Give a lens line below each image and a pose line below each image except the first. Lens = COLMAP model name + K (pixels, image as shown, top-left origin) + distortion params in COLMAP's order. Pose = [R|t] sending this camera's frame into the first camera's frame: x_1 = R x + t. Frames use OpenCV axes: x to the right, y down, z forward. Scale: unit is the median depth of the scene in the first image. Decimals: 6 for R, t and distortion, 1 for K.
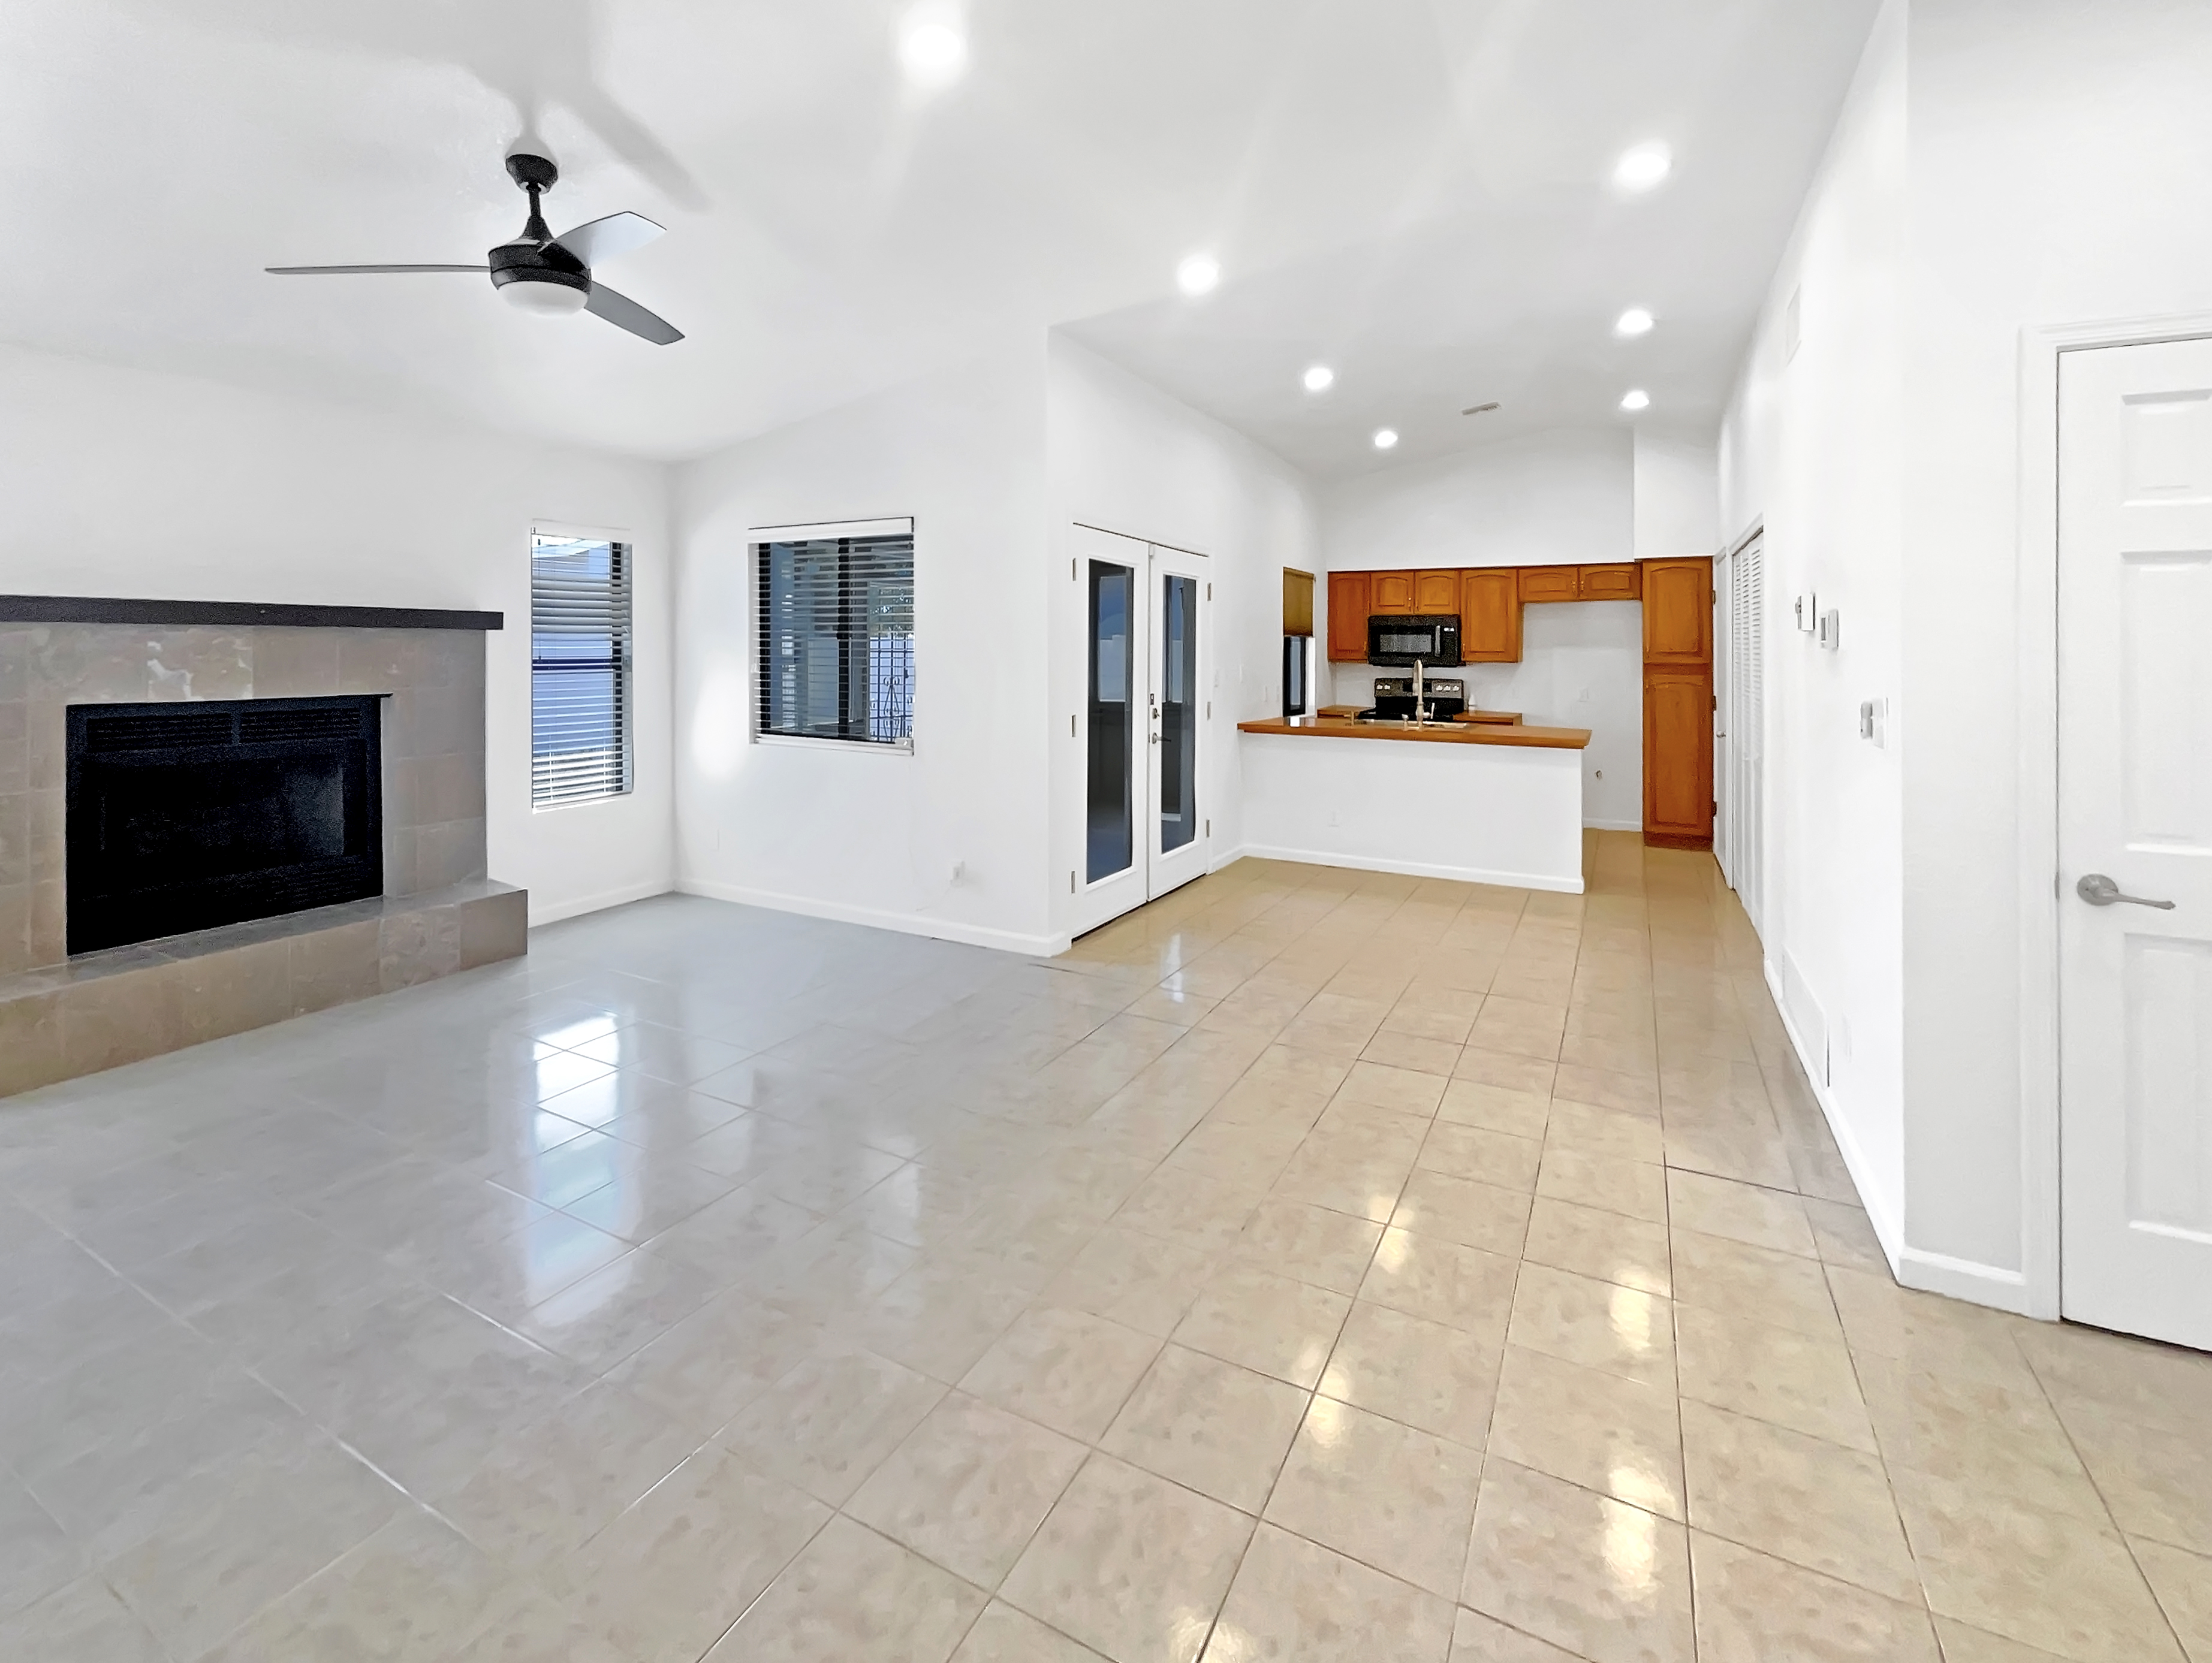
lens RADIAL K [[956.5, 0, 1106.0], [0, 956.5, 831.5], [0, 0, 1]] dist [-0.002480, -0.000108]
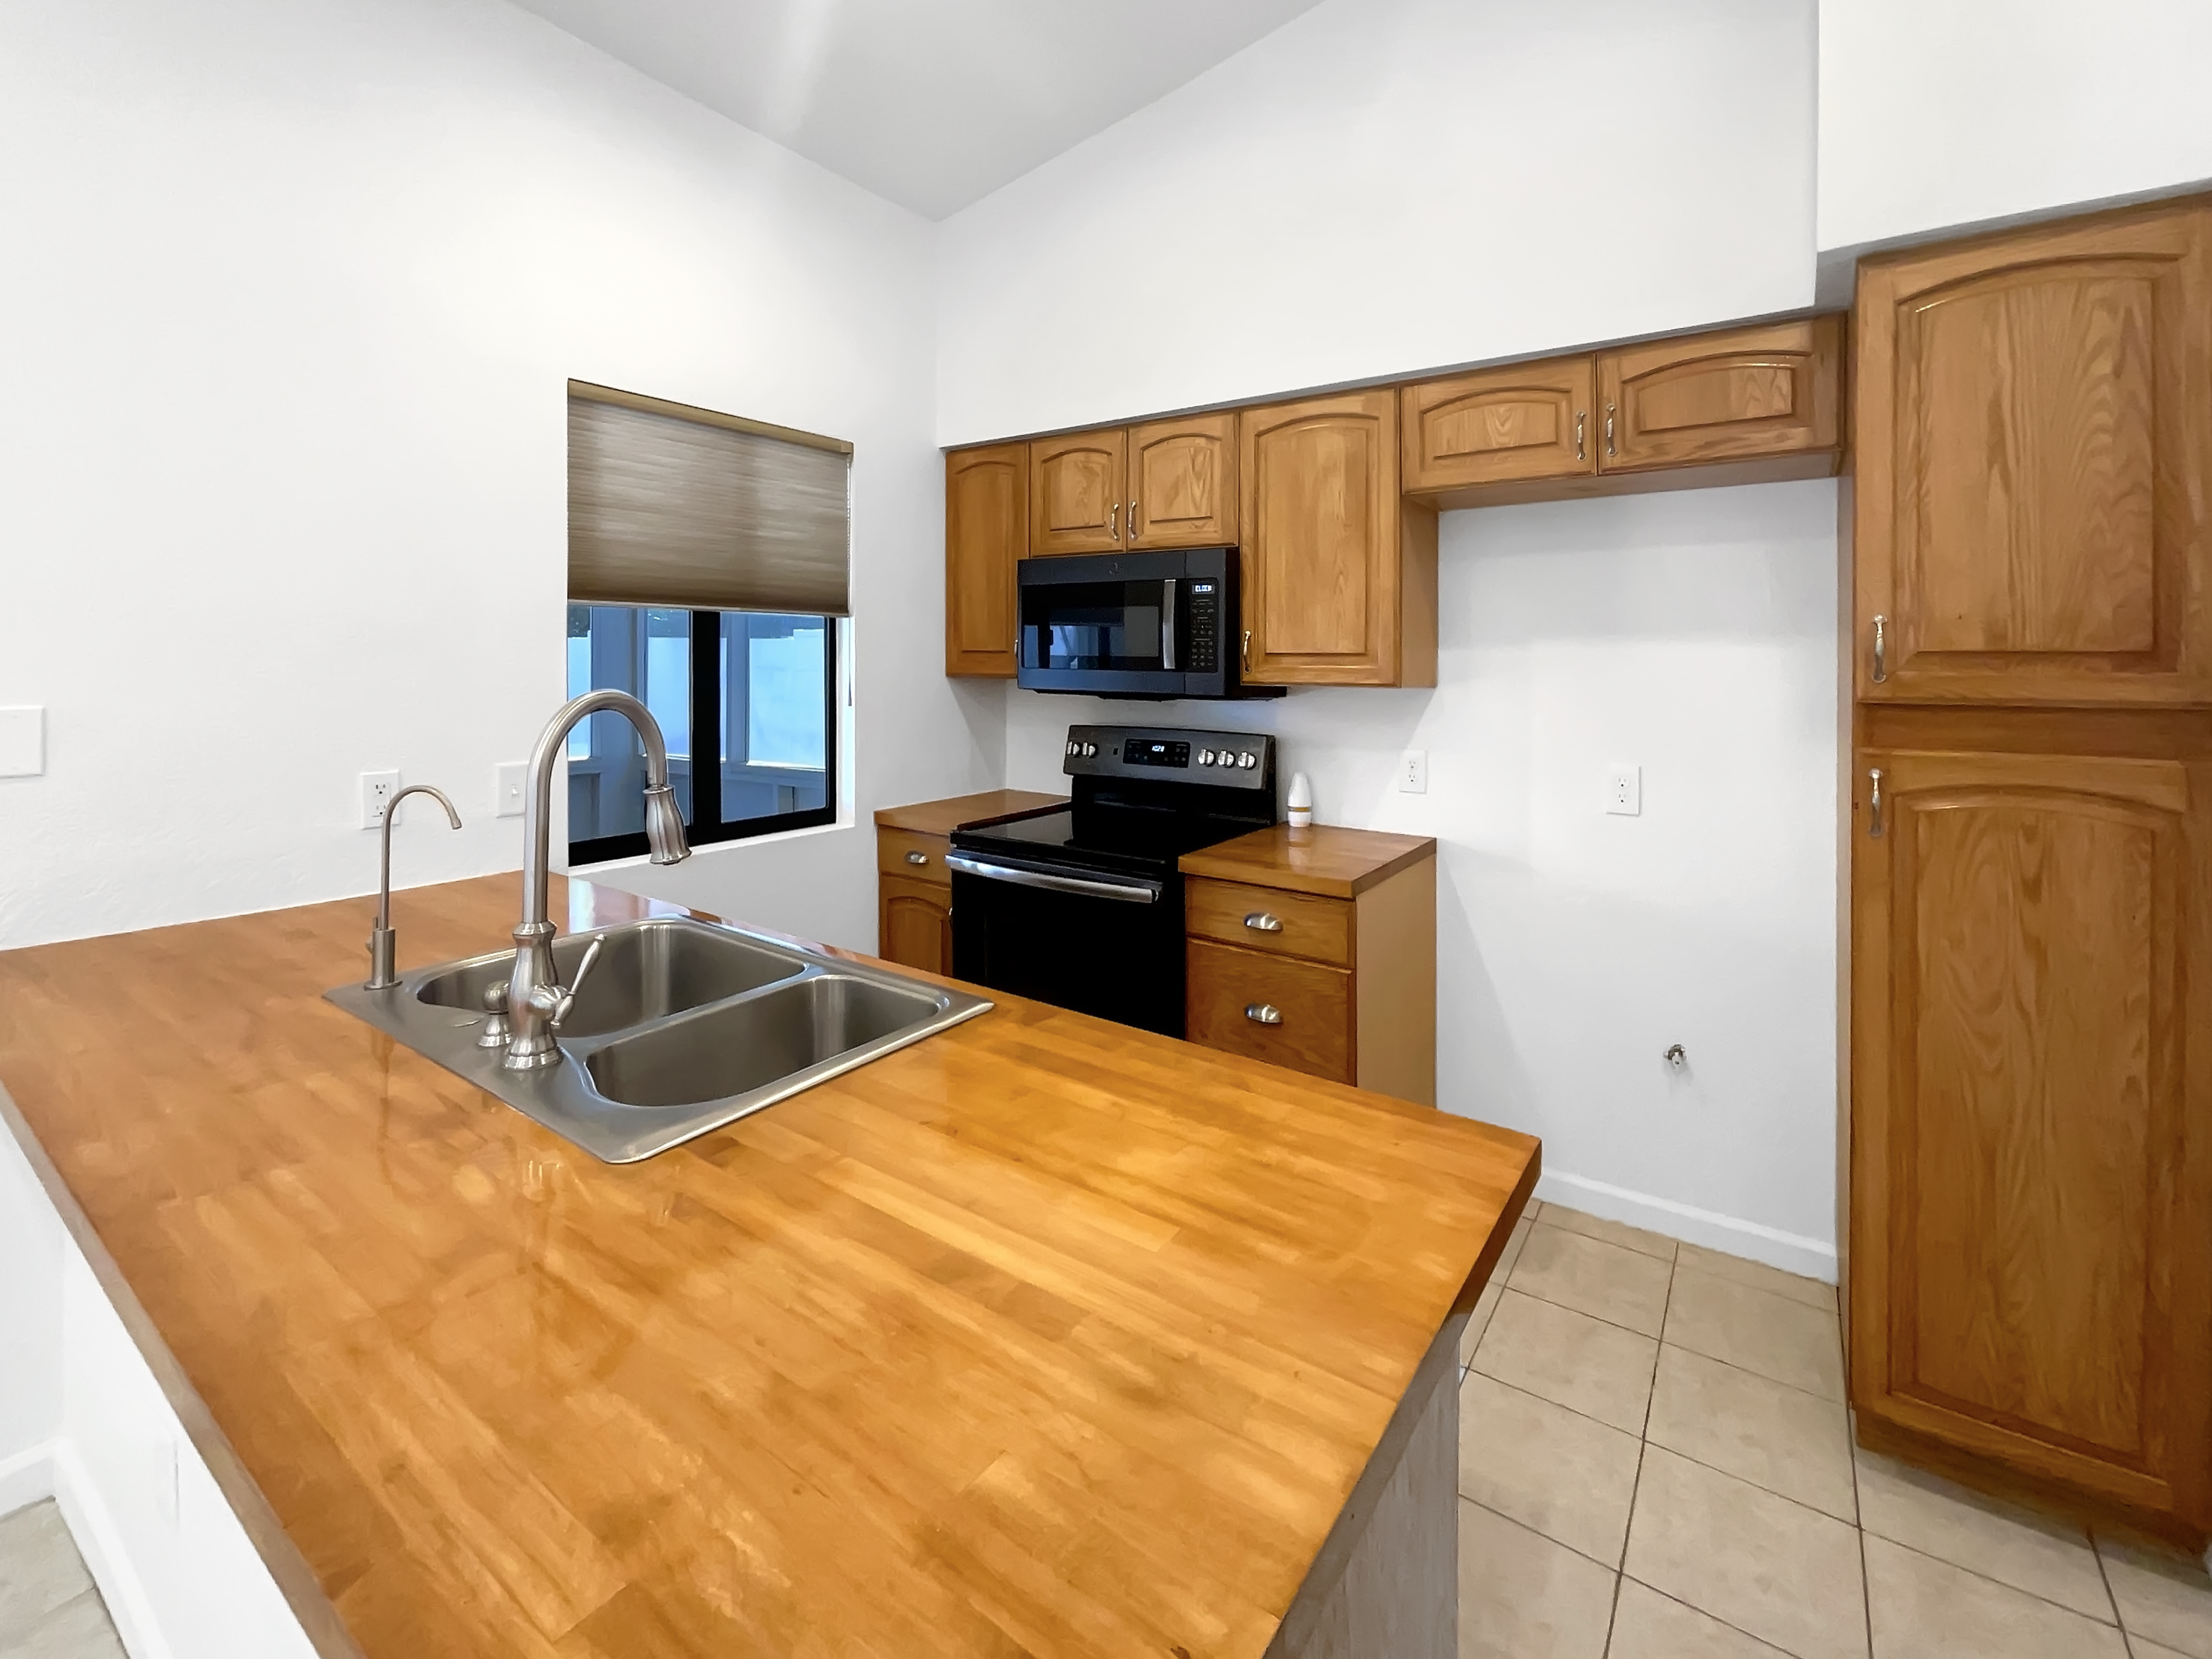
lens RADIAL K [[944.9, 0, 1097.0], [0, 944.9, 814.3], [0, 0, 1]] dist [0.000500, -0.000009]
pose [[0.990772, 0.021134, -0.133883, 0.552778], [-0.024055, 0.999506, -0.020239, -0.187491], [0.133389, 0.023273, 0.990790, 1.005986]]
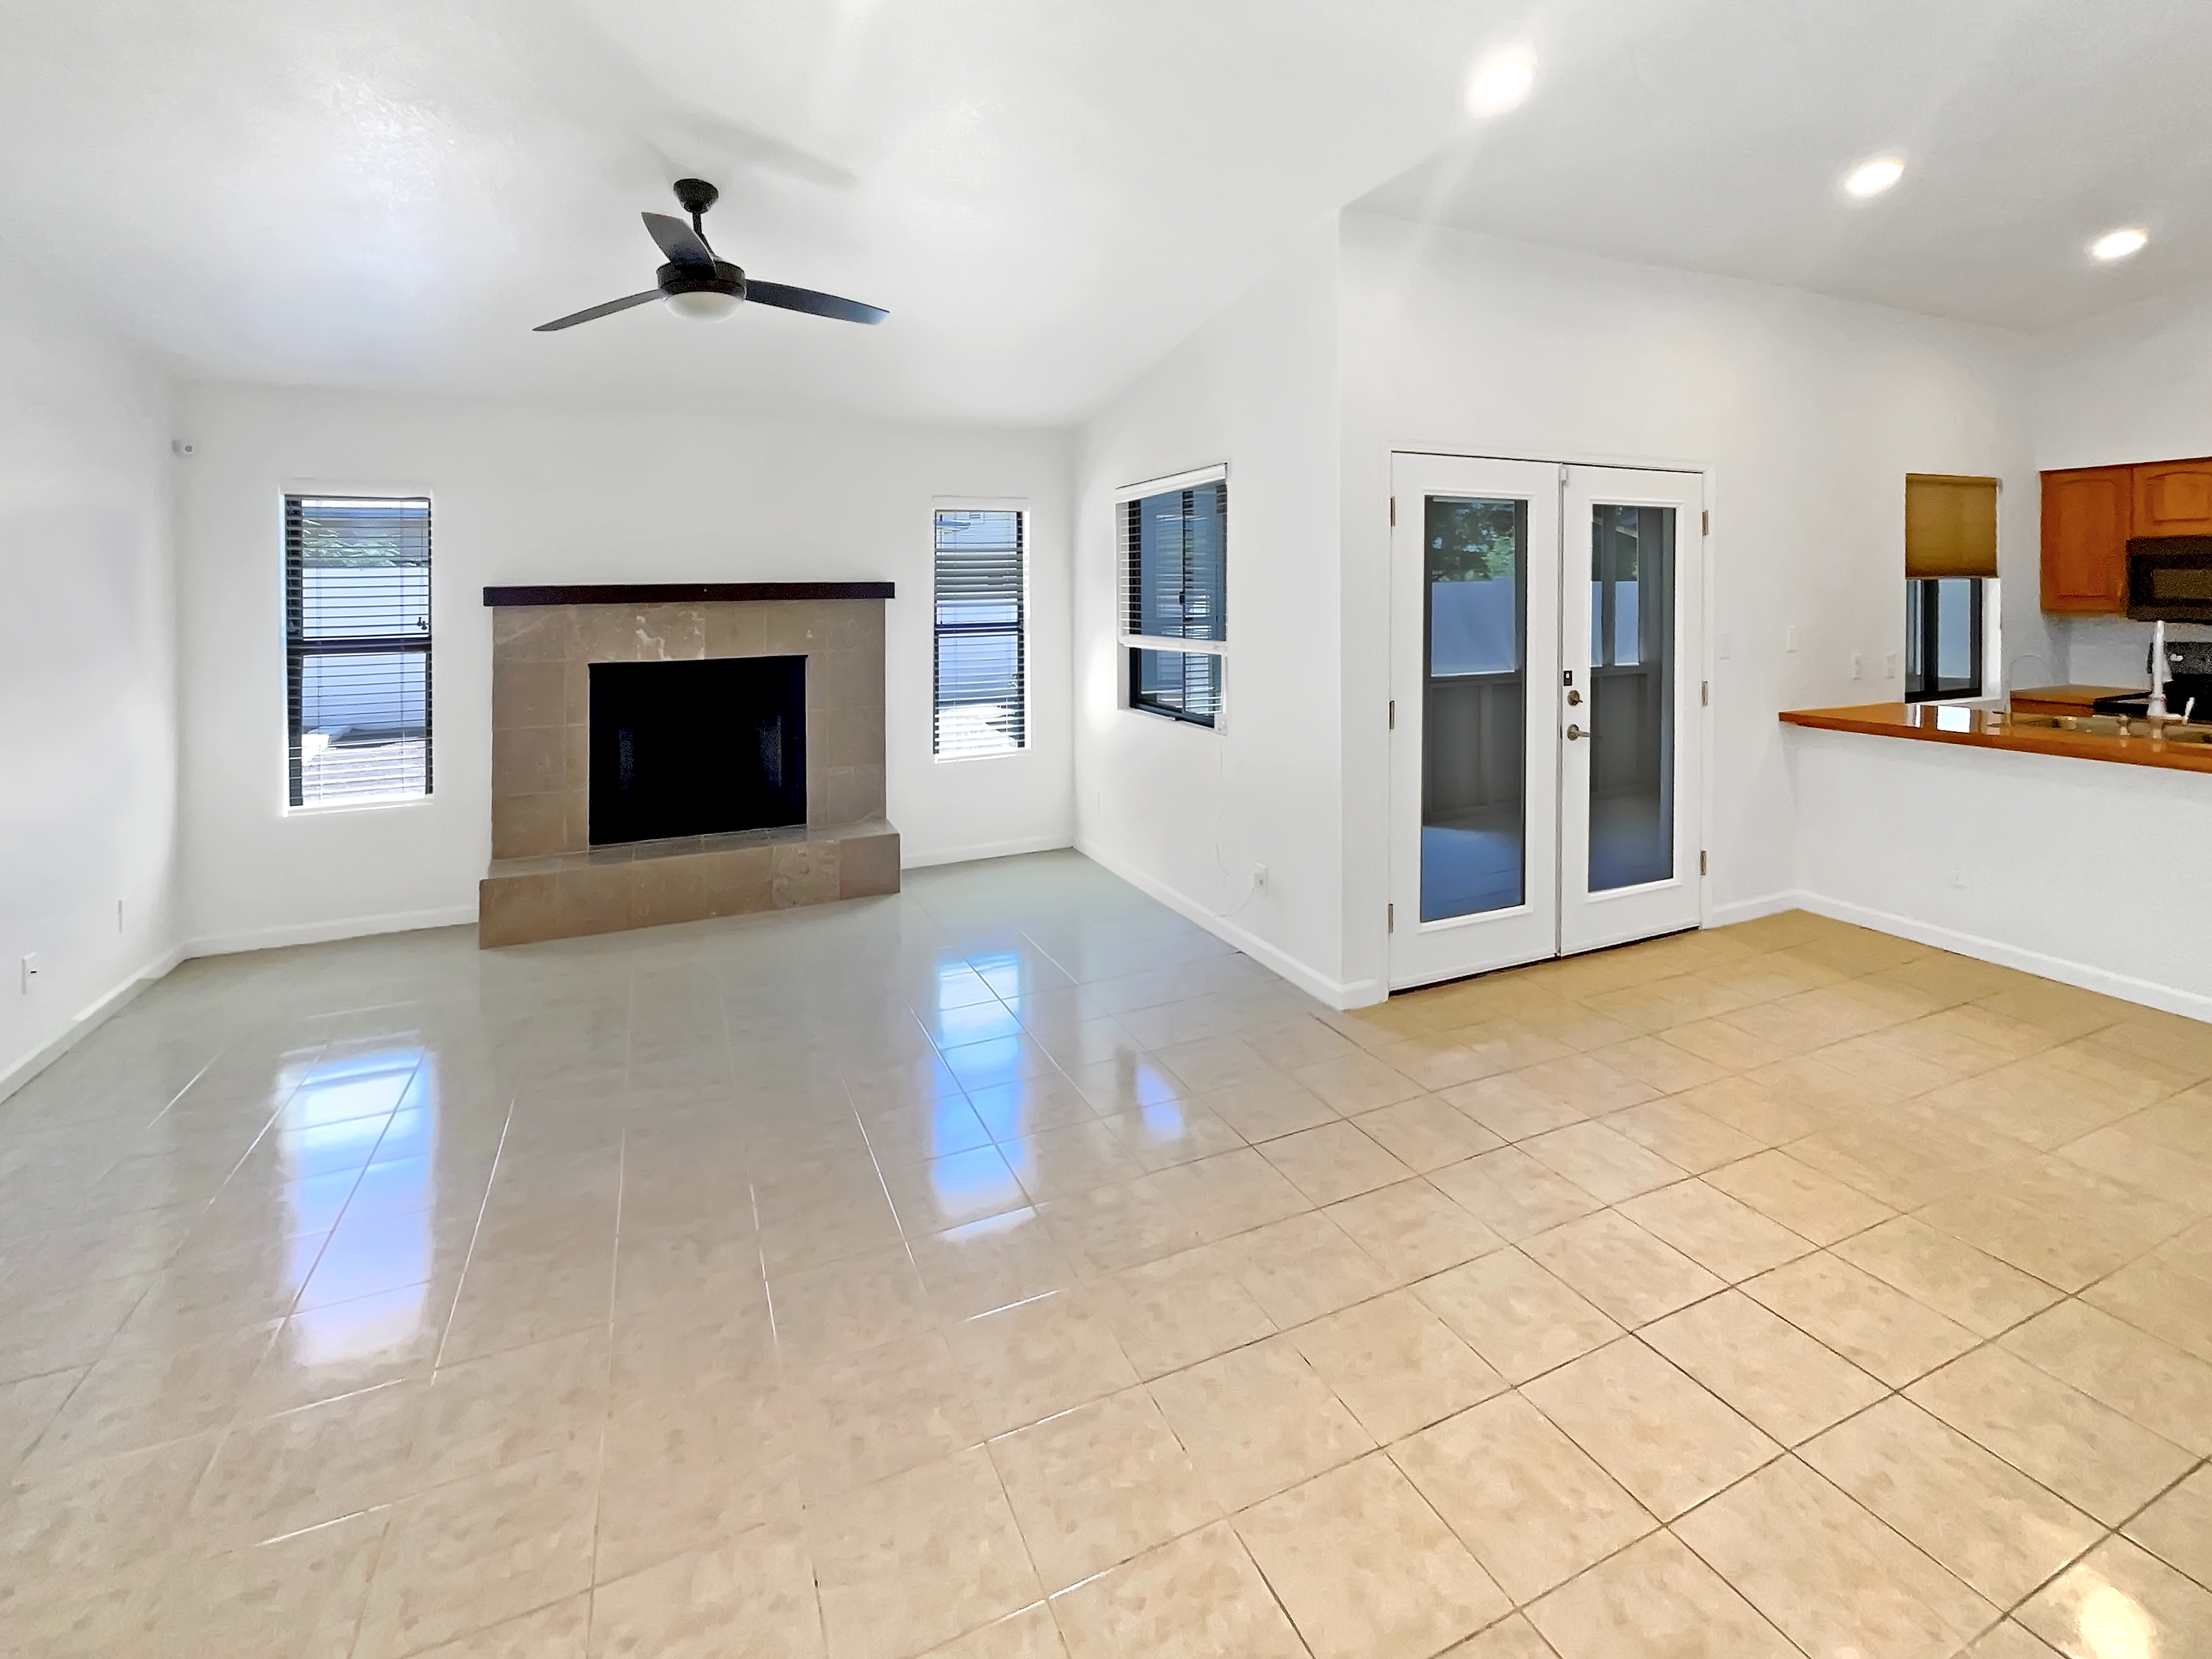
lens RADIAL K [[997.2, 0, 1107.4], [0, 997.2, 737.0], [0, 0, 1]] dist [0.000474, 0.000667]
pose [[0.796513, 0.071537, -0.600374, 0.240360], [-0.095983, 0.995345, -0.008740, -0.058520], [0.596954, 0.064587, 0.799671, 0.211141]]
